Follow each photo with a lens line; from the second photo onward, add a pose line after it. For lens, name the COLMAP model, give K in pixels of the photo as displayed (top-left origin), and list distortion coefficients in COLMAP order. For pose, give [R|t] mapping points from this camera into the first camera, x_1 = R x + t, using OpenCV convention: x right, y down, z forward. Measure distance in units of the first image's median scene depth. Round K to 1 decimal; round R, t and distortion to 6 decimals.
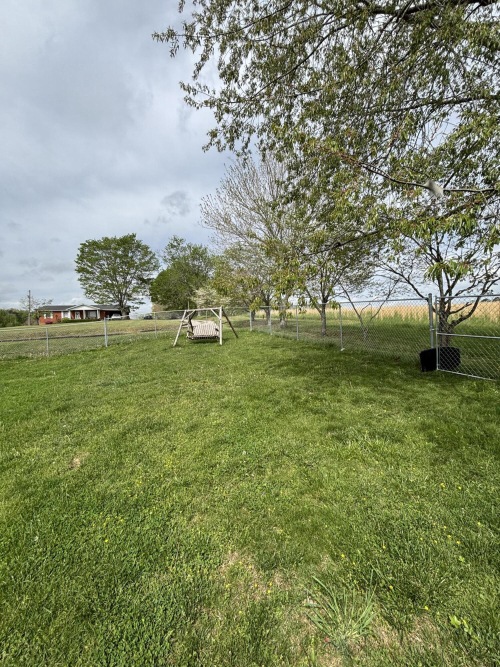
lens RADIAL K [[267.0, 0, 250.2], [0, 267.0, 333.9], [0, 0, 1]] dist [0.007373, -0.001550]
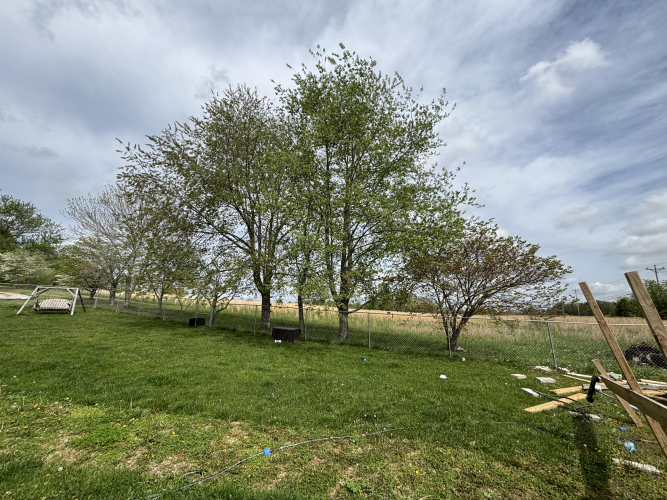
lens RADIAL K [[267.0, 0, 333.6], [0, 267.0, 250.4], [0, 0, 1]] dist [0.007373, -0.001550]
pose [[0.701863, 0.225176, 0.675784, -0.165527], [-0.043301, 0.960452, -0.275058, 0.037111], [-0.710995, 0.163791, 0.683856, -0.957434]]
